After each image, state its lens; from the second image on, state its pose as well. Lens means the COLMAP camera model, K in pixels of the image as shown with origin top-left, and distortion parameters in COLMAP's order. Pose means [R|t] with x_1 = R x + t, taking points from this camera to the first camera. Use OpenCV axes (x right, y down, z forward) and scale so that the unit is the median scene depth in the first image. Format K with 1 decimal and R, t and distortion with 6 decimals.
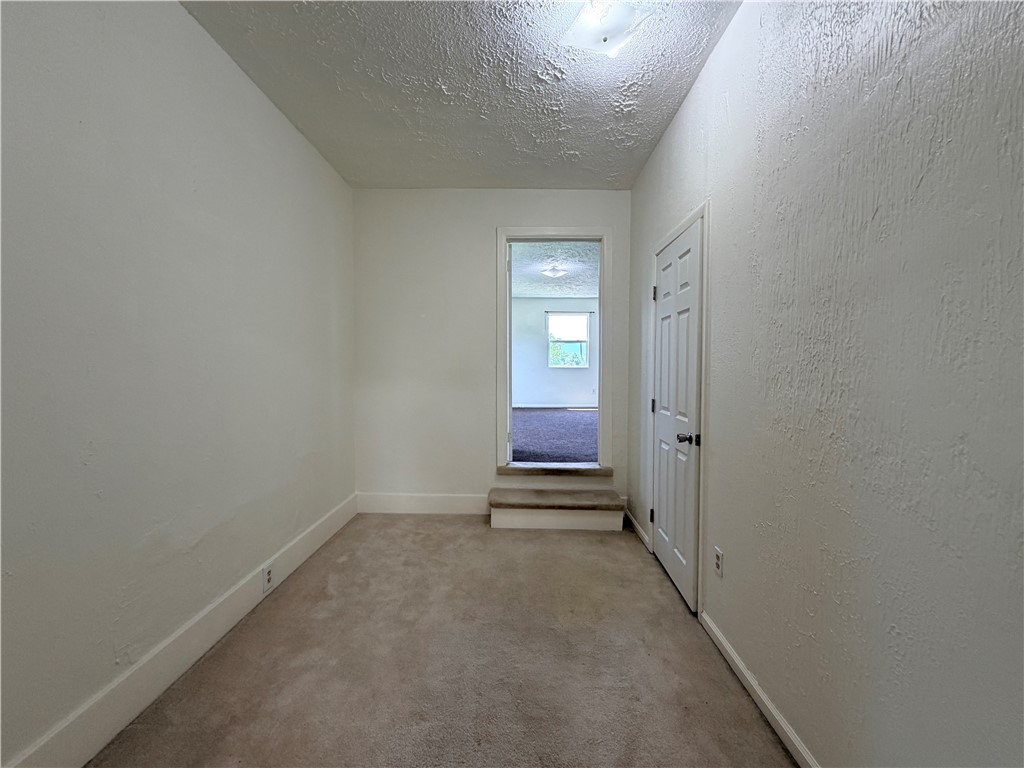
lens RADIAL K [[407.8, 0, 509.7], [0, 407.8, 384.7], [0, 0, 1]] dist [-0.000290, 0.000163]
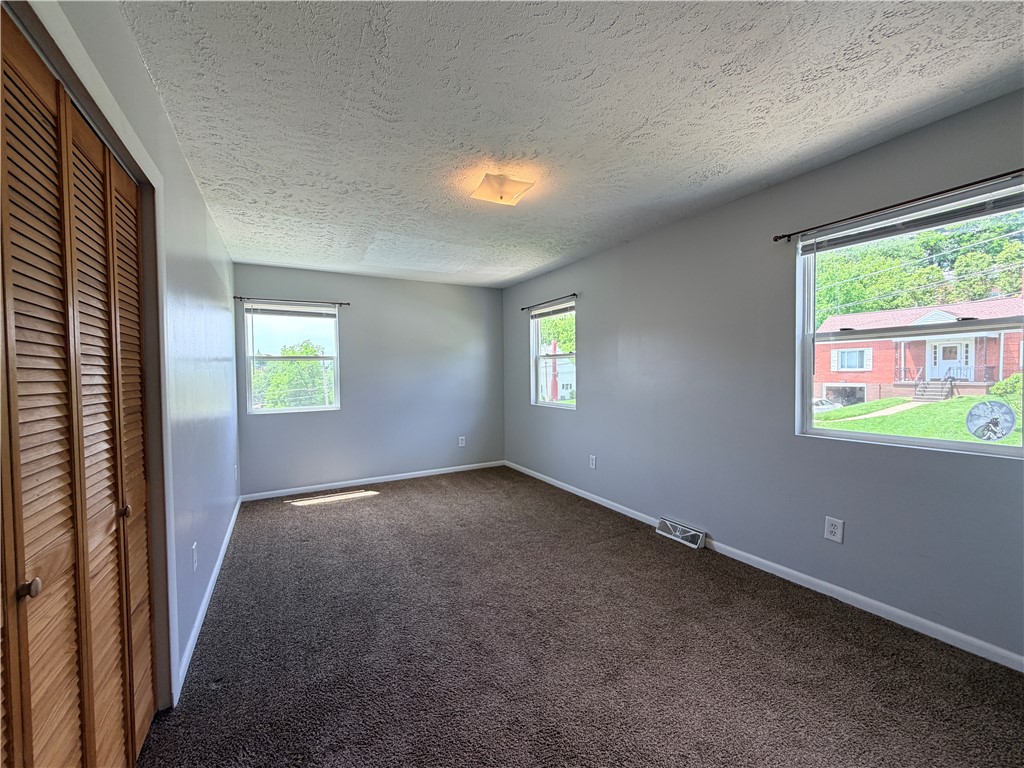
lens RADIAL K [[407.8, 0, 509.7], [0, 407.8, 384.7], [0, 0, 1]] dist [-0.000290, 0.000163]
pose [[0.861934, -0.025355, 0.506385, 0.119790], [0.037715, 0.999188, -0.014166, -0.058595], [-0.505615, 0.031308, 0.862191, 0.460024]]
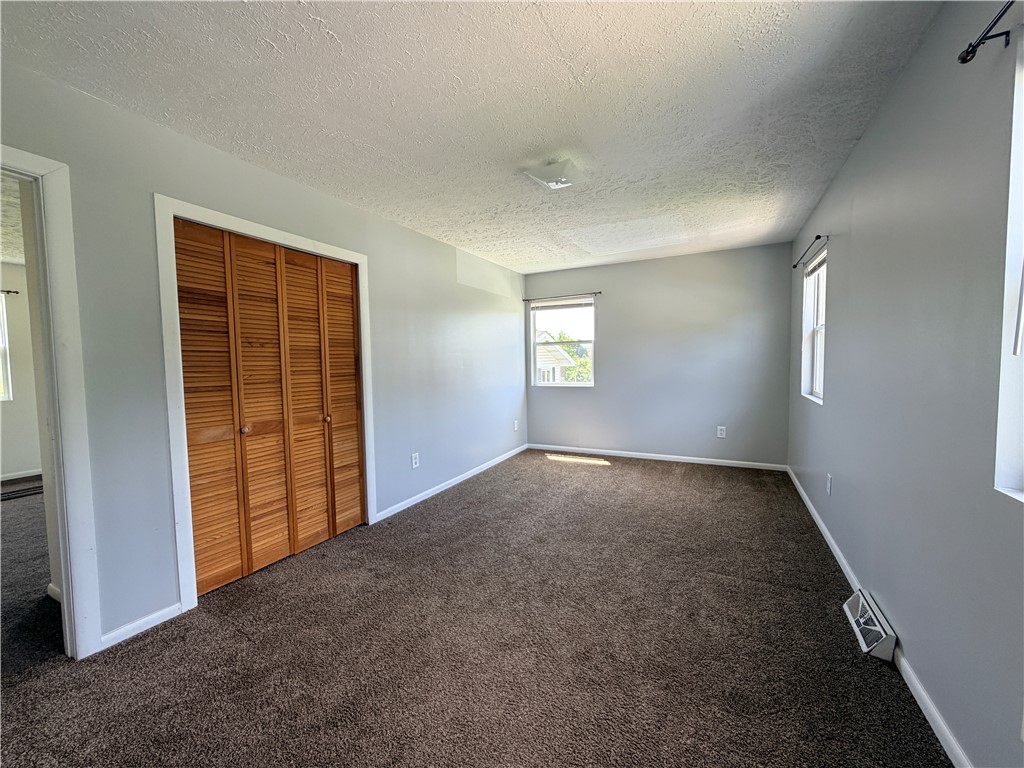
lens RADIAL K [[407.8, 0, 509.7], [0, 407.8, 384.7], [0, 0, 1]] dist [-0.000290, 0.000163]
pose [[0.900126, 0.011657, -0.435474, 0.340441], [-0.004872, 0.999849, 0.016695, -0.054275], [0.435603, -0.012906, 0.900046, 0.427929]]
